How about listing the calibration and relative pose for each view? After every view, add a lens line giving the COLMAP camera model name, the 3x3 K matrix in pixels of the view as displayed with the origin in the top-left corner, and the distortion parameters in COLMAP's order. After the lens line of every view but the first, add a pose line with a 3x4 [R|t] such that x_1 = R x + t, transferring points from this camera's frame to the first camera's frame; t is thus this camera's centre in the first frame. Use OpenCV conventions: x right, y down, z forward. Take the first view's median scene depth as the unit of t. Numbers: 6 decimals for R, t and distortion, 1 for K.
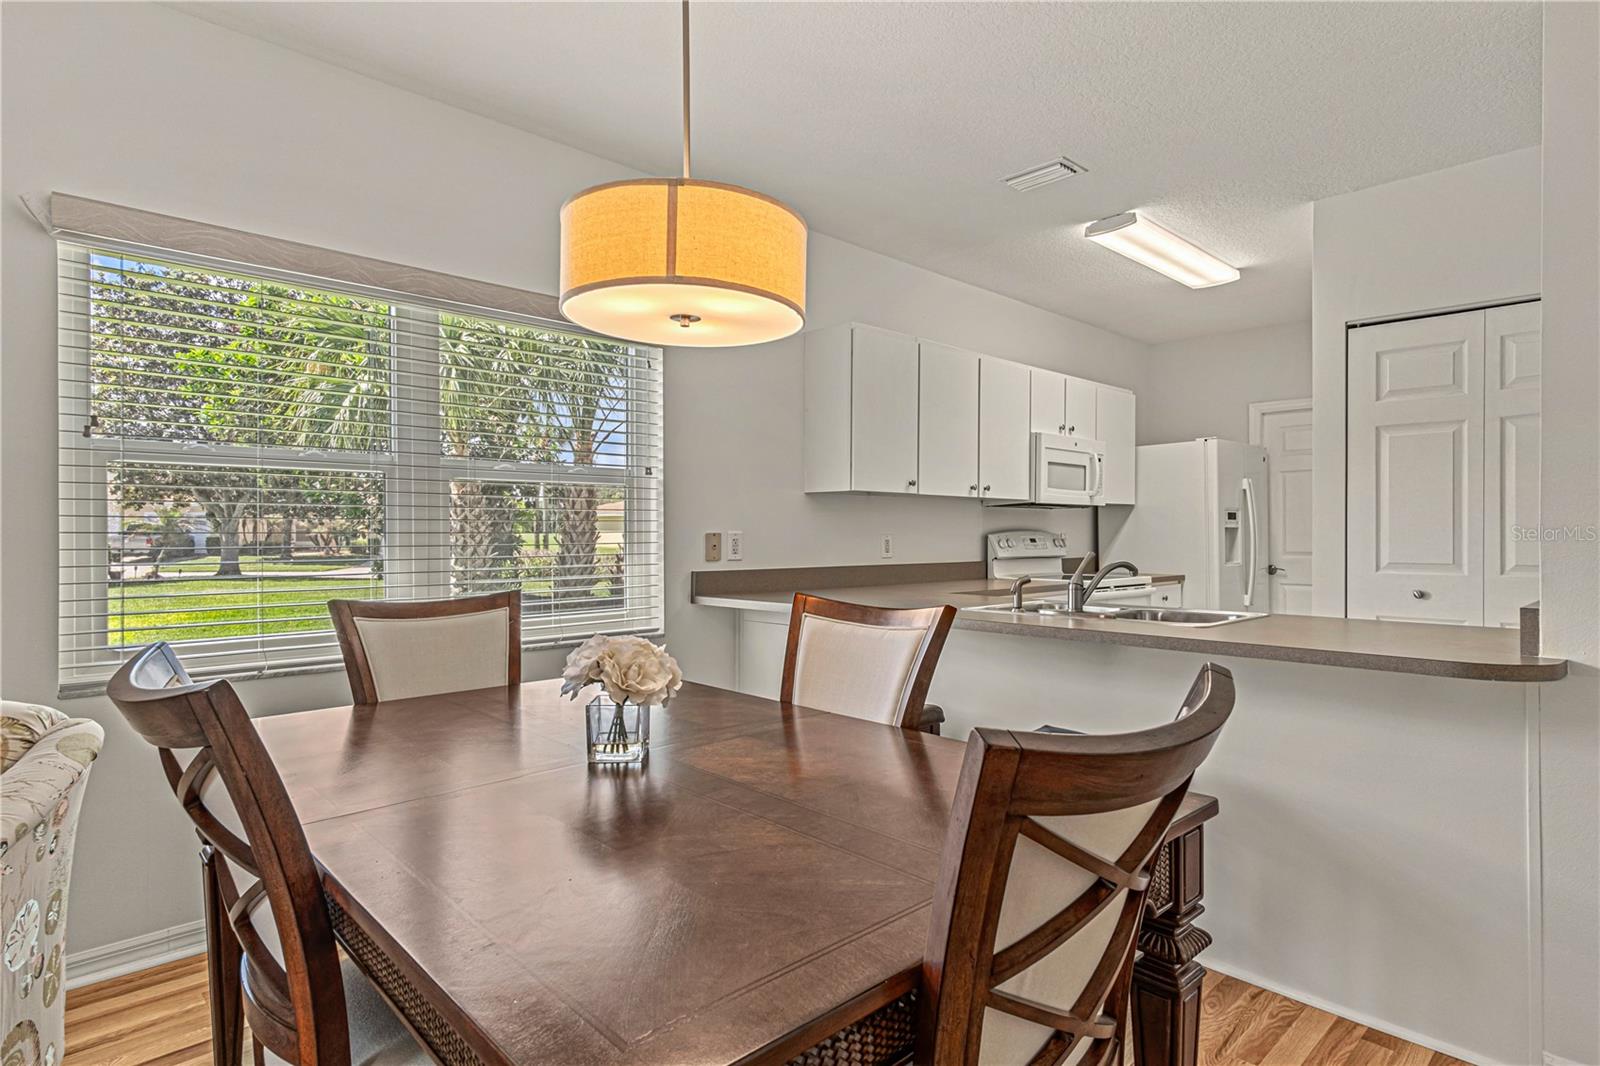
lens RADIAL K [[852.4, 0, 802.3], [0, 852.4, 531.6], [0, 0, 1]] dist [0.005996, 0.002109]
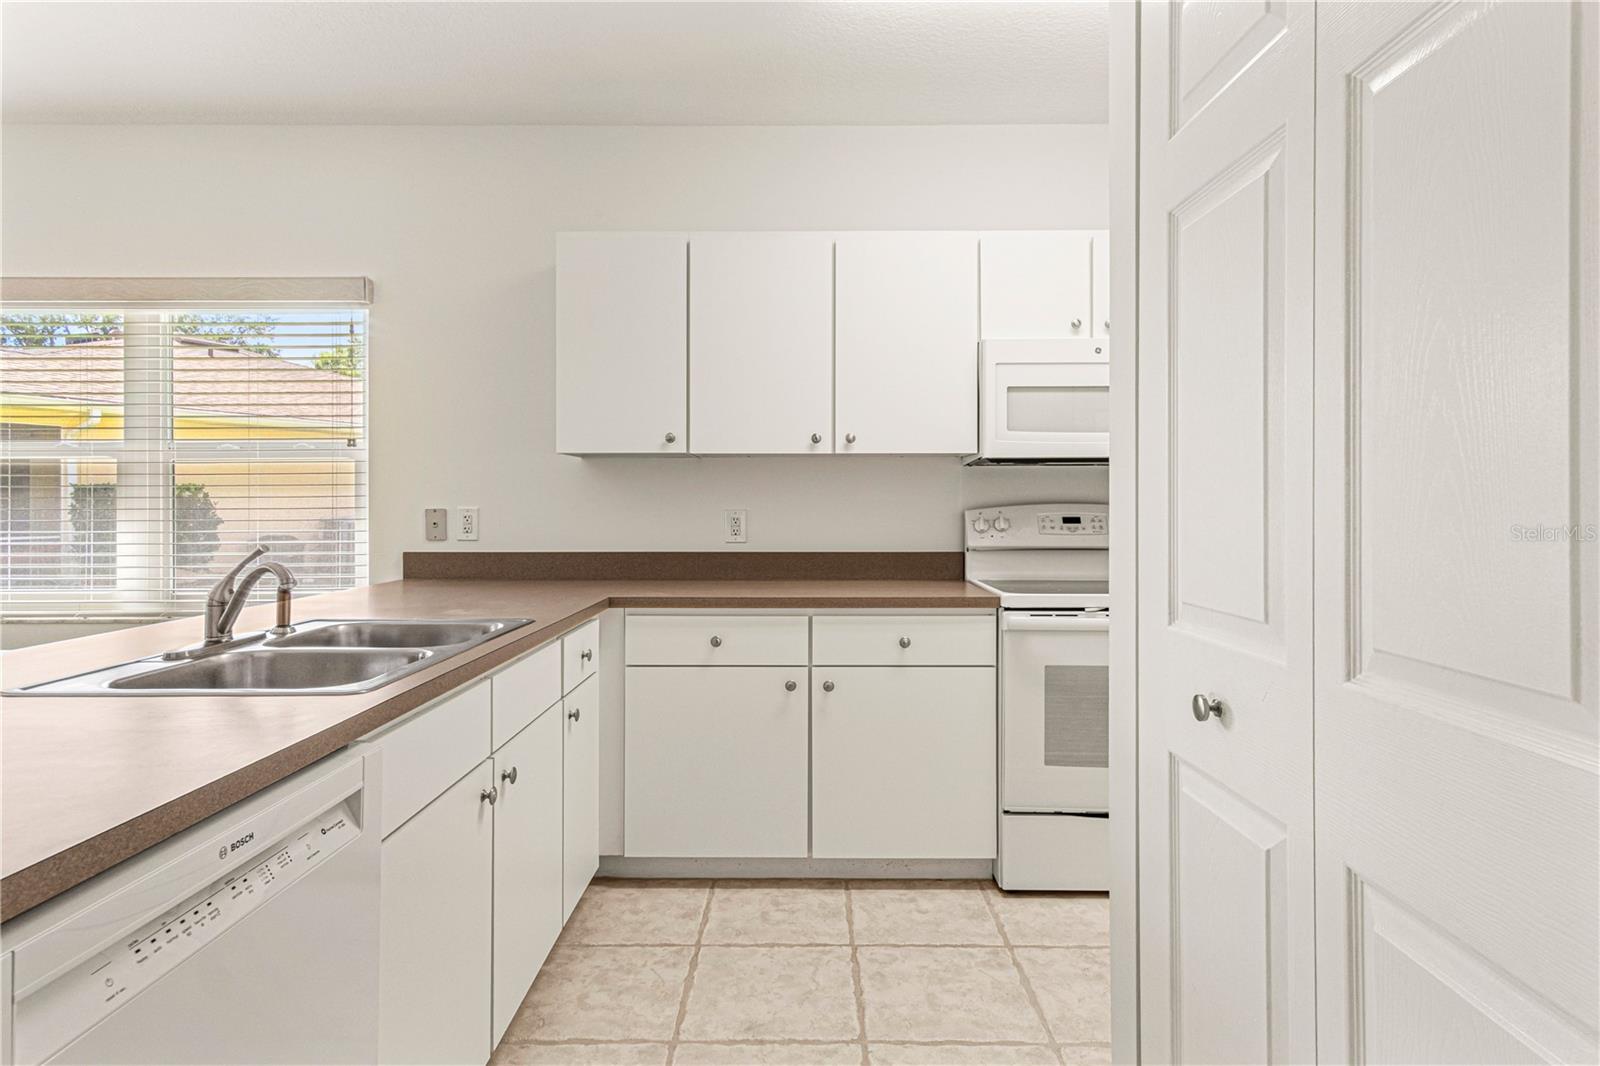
lens RADIAL K [[852.4, 0, 804.5], [0, 852.4, 496.8], [0, 0, 1]] dist [0.005996, 0.002109]
pose [[0.726373, -0.007637, -0.687258, 0.705839], [0.003031, 0.999964, -0.007909, -0.002199], [0.687294, 0.003661, 0.726370, 0.568925]]
